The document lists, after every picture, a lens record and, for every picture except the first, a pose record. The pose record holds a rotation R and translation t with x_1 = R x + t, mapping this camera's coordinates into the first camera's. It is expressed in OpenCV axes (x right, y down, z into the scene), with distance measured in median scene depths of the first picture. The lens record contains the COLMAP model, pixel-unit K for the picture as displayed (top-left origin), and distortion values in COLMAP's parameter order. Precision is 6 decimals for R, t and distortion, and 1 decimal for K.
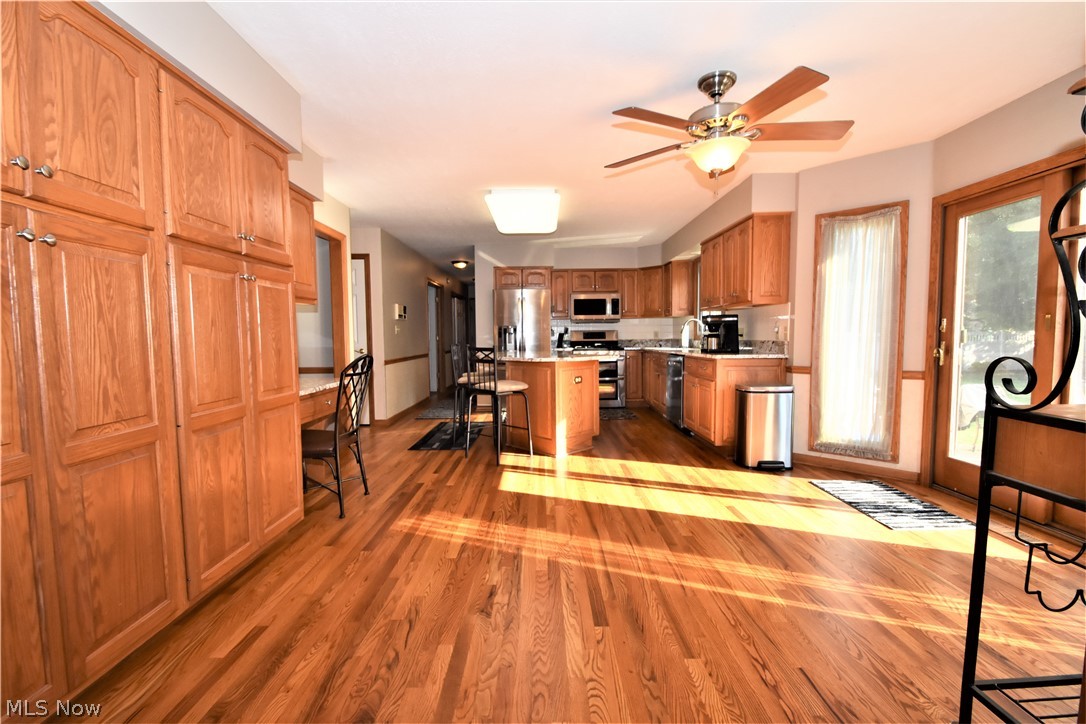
lens RADIAL K [[472.3, 0, 544.6], [0, 472.3, 367.3], [0, 0, 1]] dist [0.017632, -0.021271]
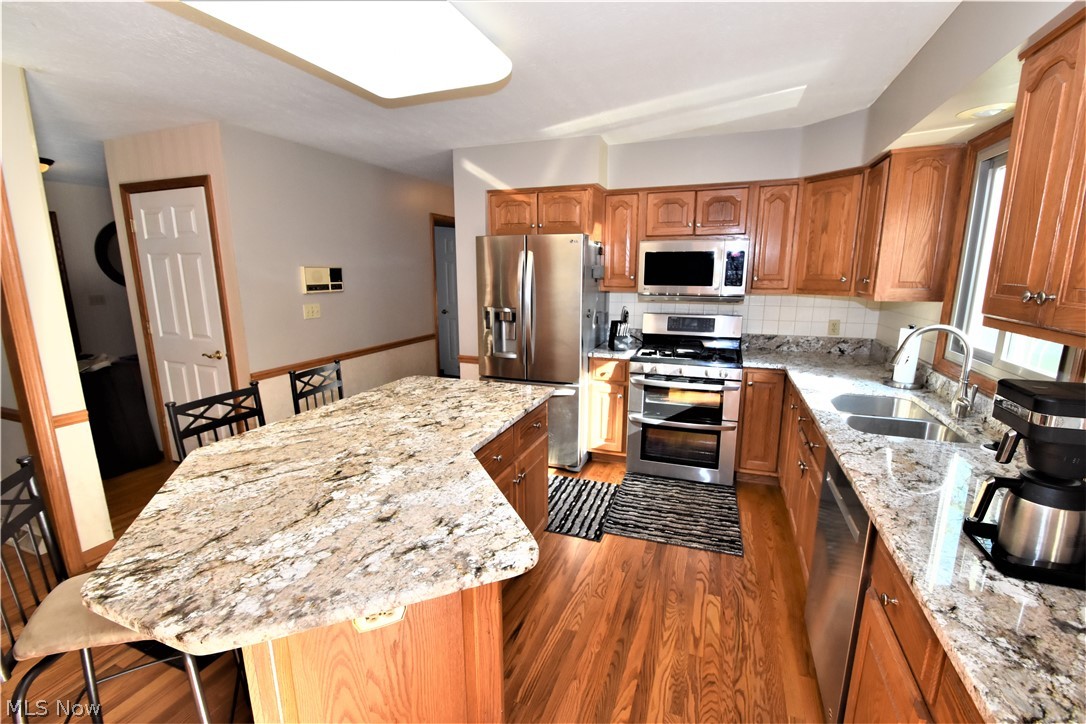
lens RADIAL K [[472.3, 0, 544.6], [0, 472.3, 367.3], [0, 0, 1]] dist [0.017632, -0.021271]
pose [[0.933890, 0.082621, -0.347884, 0.159782], [-0.033960, 0.989035, 0.143726, -0.102818], [0.355944, -0.122410, 0.926455, 0.546453]]
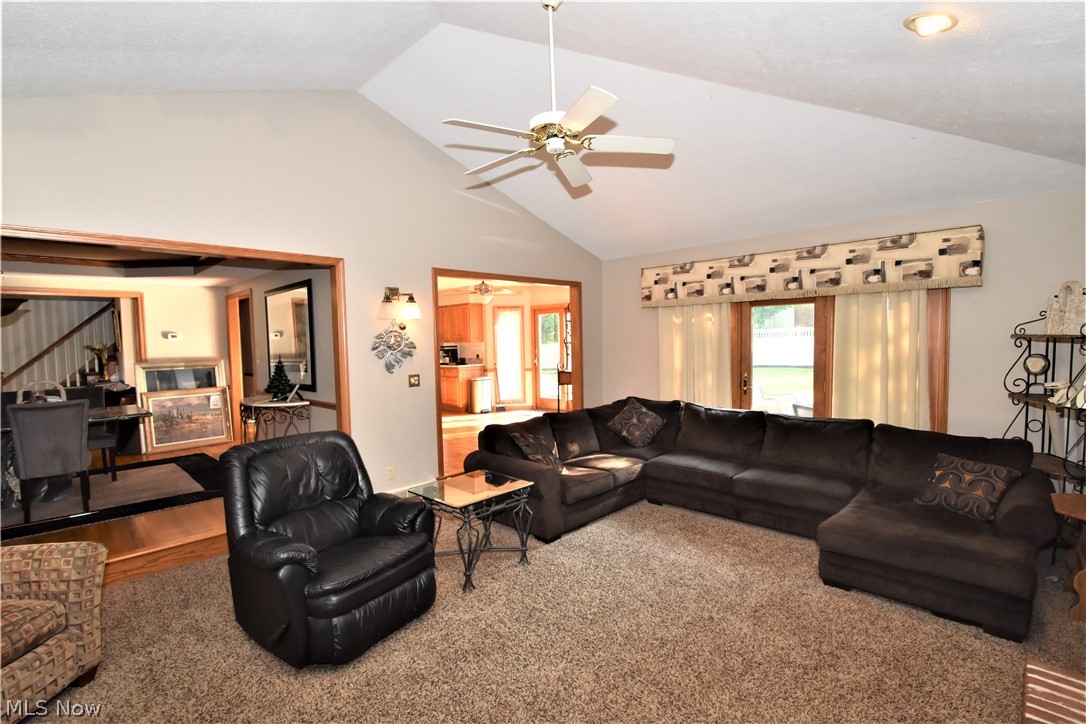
lens RADIAL K [[472.3, 0, 544.6], [0, 472.3, 367.3], [0, 0, 1]] dist [0.017632, -0.021271]
pose [[0.751182, -0.038850, 0.658951, -0.483544], [0.056941, 0.998359, -0.006051, 0.012523], [-0.657635, 0.042067, 0.752162, -0.566338]]
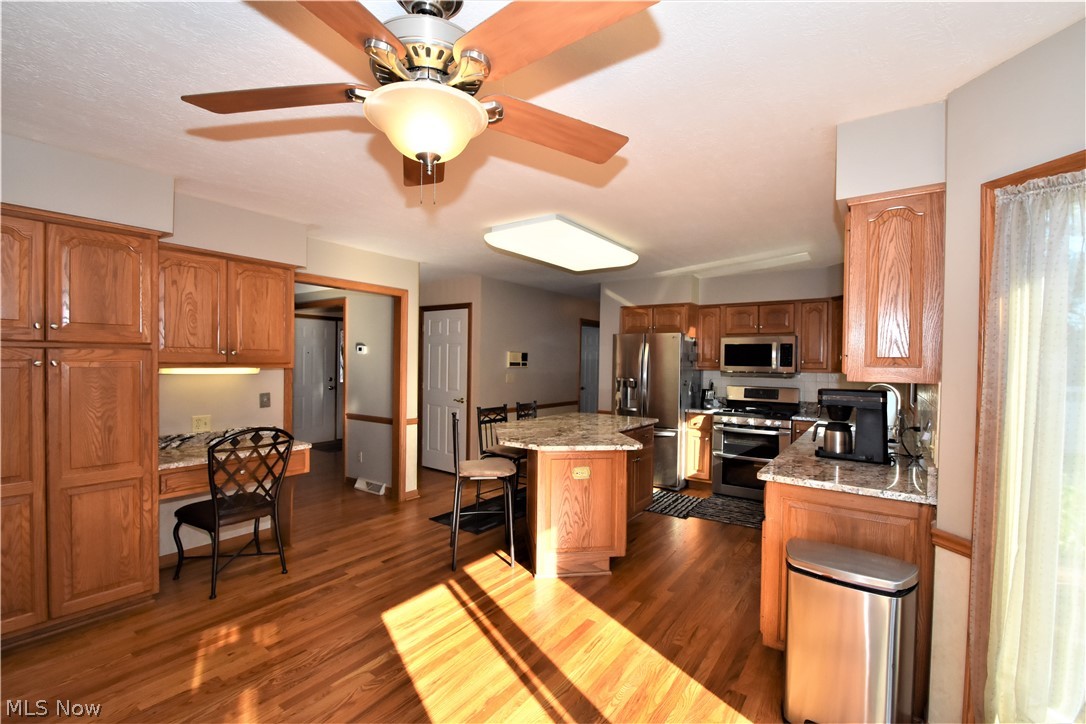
lens RADIAL K [[472.3, 0, 544.6], [0, 472.3, 367.3], [0, 0, 1]] dist [0.017632, -0.021271]
pose [[0.813399, 0.029527, -0.580956, 0.292363], [-0.063407, 0.997261, -0.038092, -0.068121], [0.578240, 0.067821, 0.813043, 0.258022]]
